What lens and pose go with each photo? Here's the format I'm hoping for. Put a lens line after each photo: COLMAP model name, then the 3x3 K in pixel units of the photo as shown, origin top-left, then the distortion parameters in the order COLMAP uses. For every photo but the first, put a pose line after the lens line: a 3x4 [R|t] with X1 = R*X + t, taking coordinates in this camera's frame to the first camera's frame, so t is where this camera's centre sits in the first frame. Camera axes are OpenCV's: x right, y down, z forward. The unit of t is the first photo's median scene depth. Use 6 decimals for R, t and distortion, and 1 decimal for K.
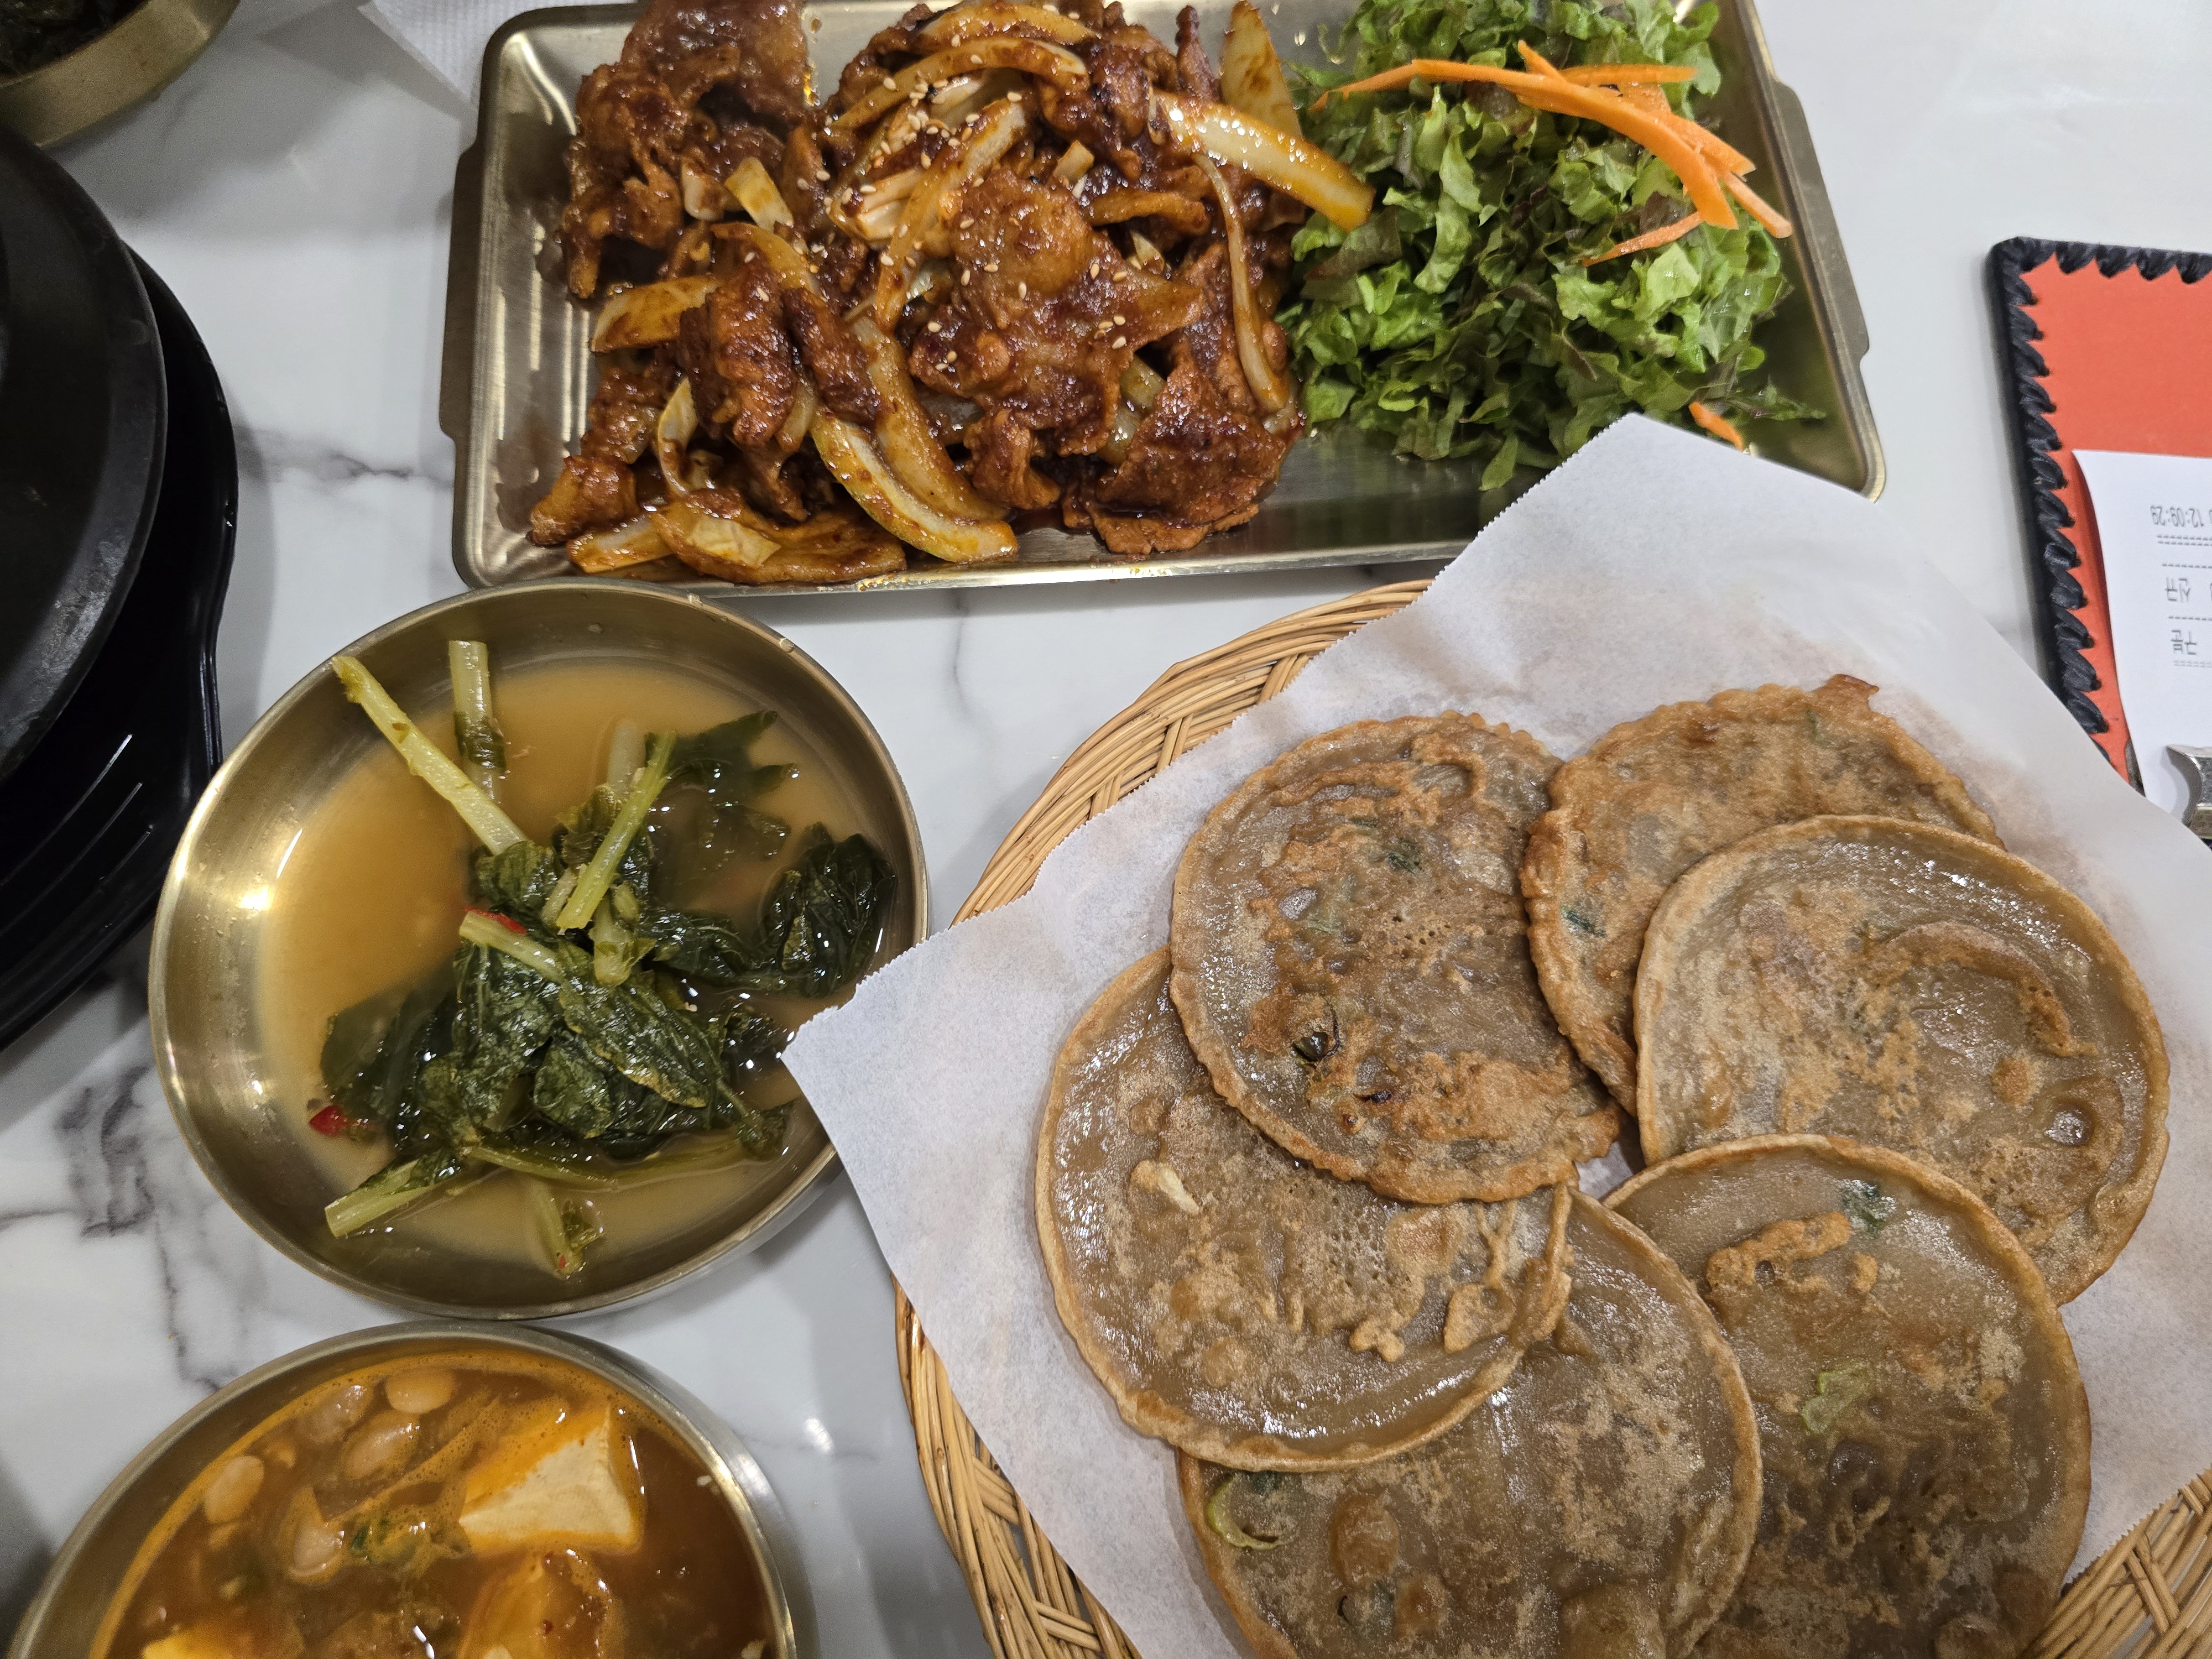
lens RADIAL K [[1506.7, 0, 1100.7], [0, 1506.7, 836.3], [0, 0, 1]] dist [-0.011123, -0.007914]
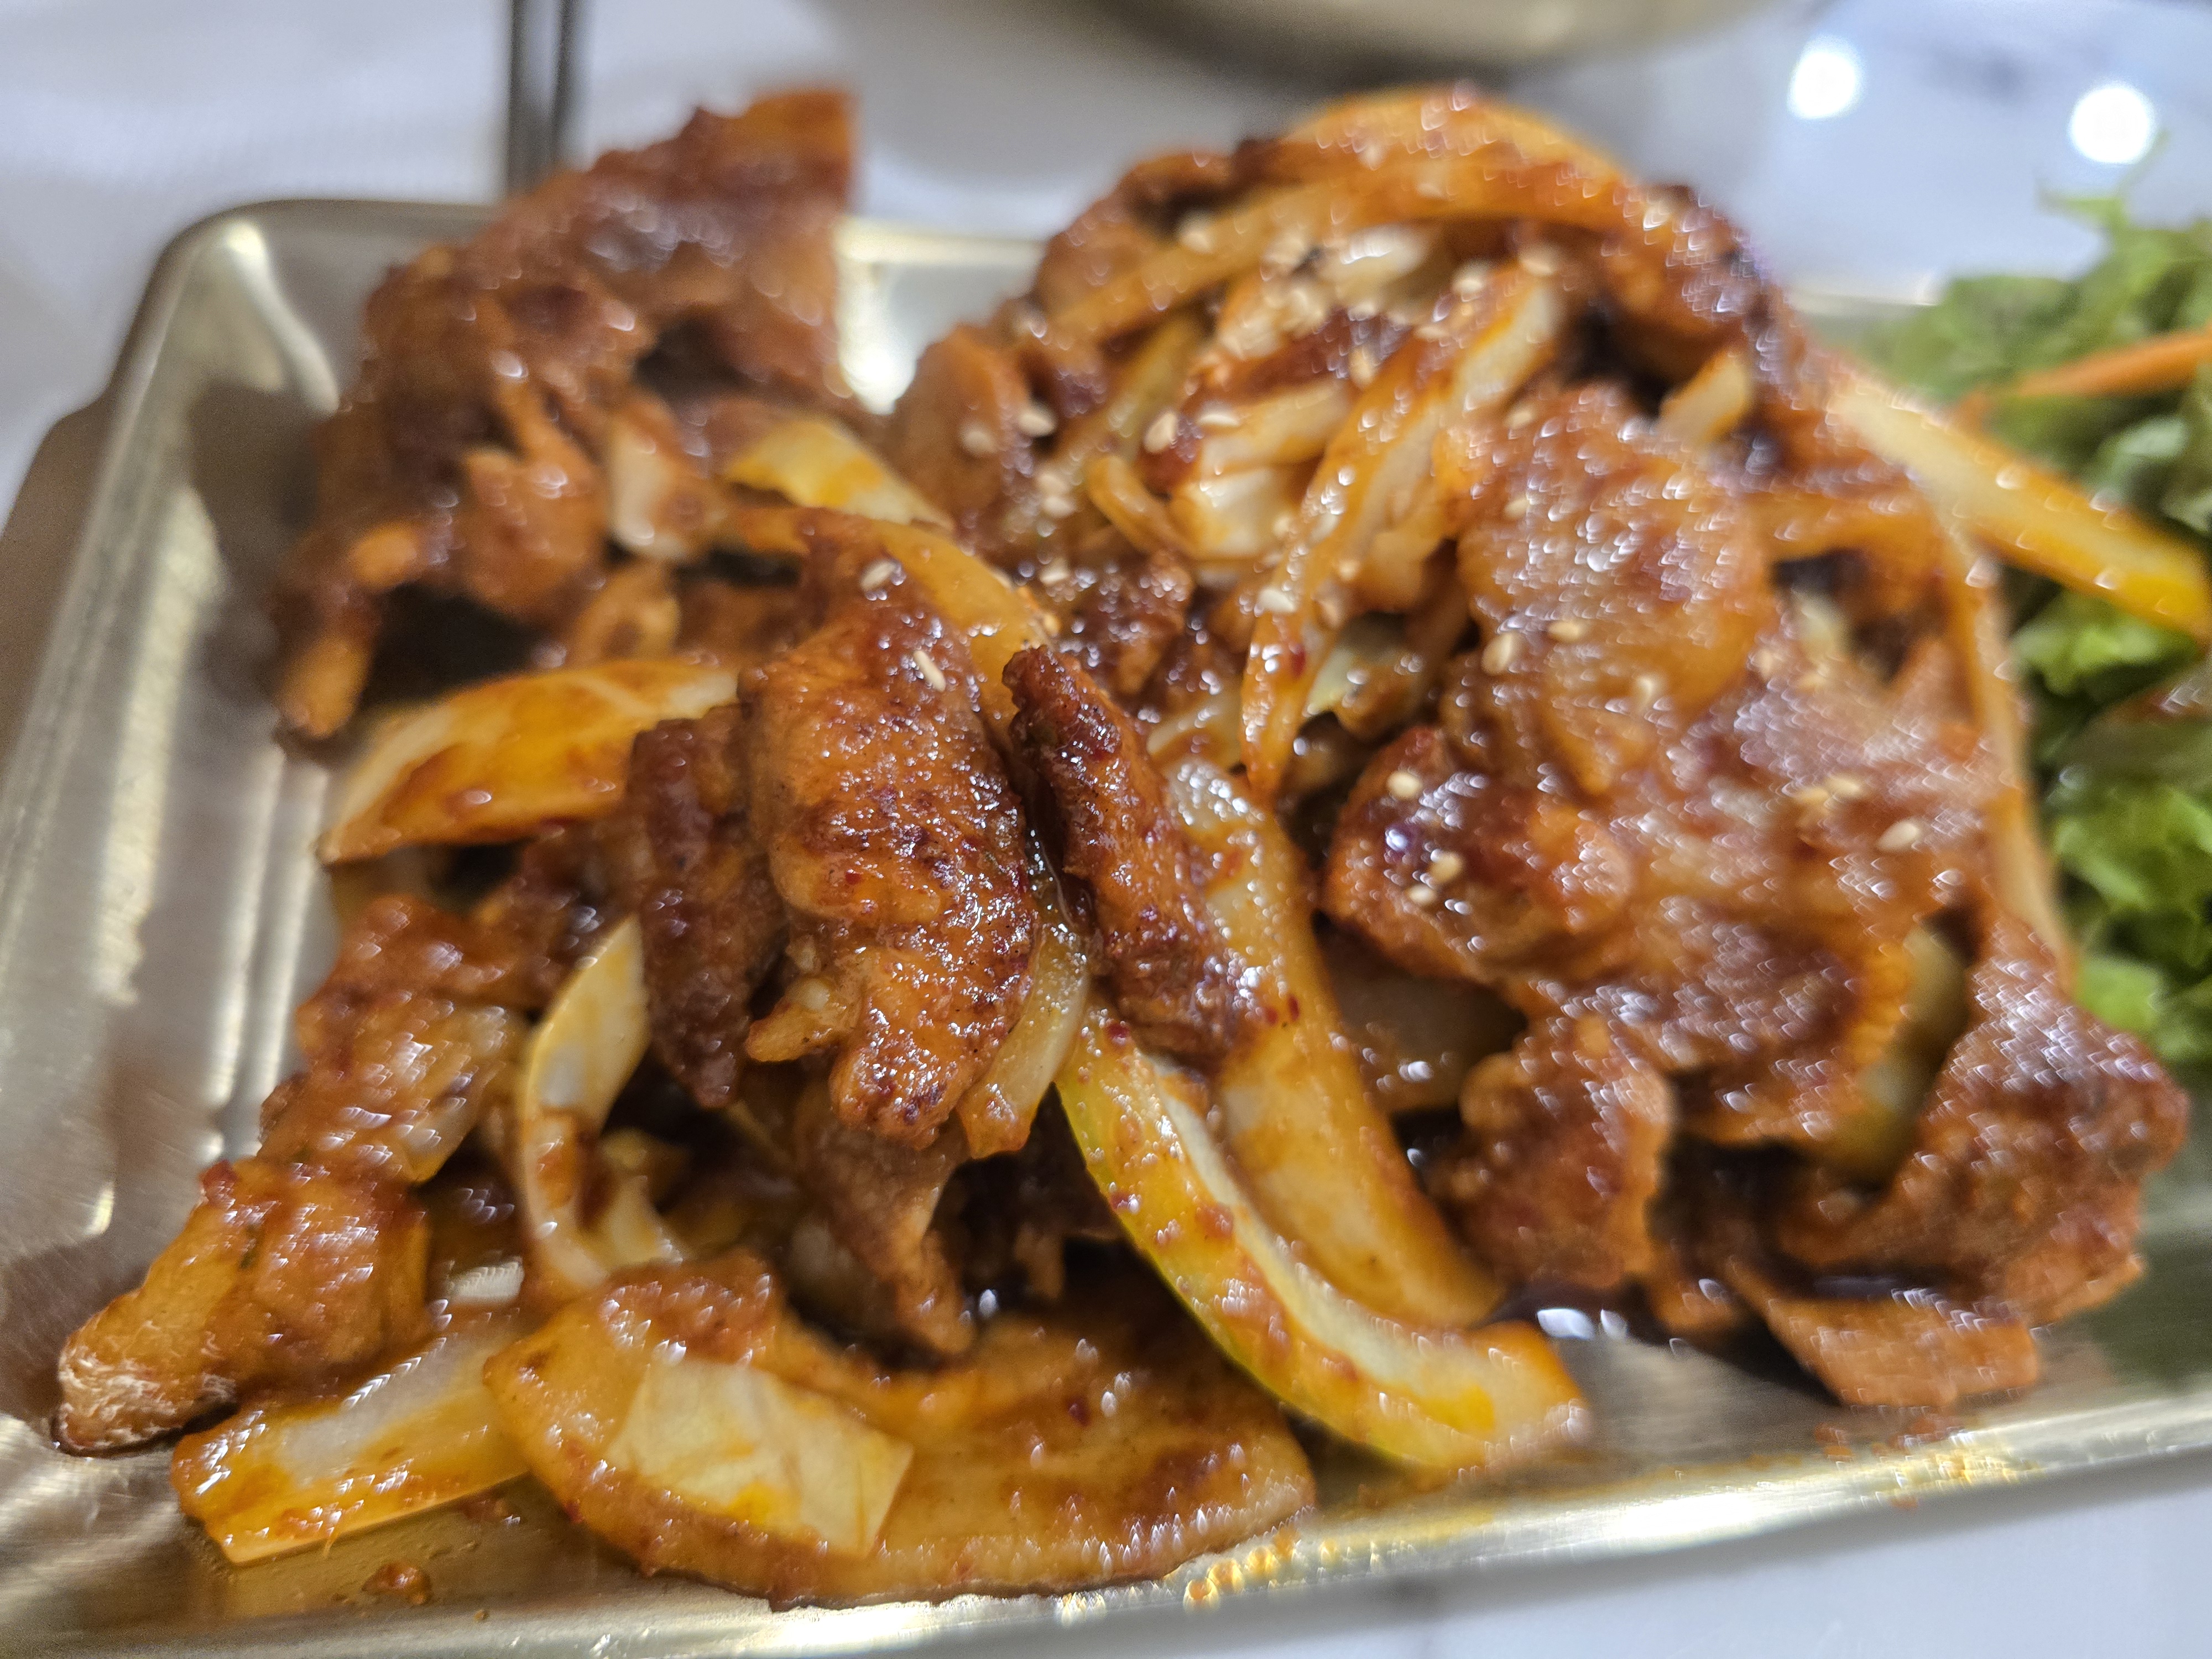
lens RADIAL K [[1658.4, 0, 1106.0], [0, 1658.4, 829.5], [0, 0, 1]] dist [-0.083263, 0.000236]
pose [[0.985598, 0.016156, 0.168329, -0.237087], [0.049226, 0.924906, -0.376996, -0.186967], [-0.161779, 0.379853, 0.910790, 0.659813]]
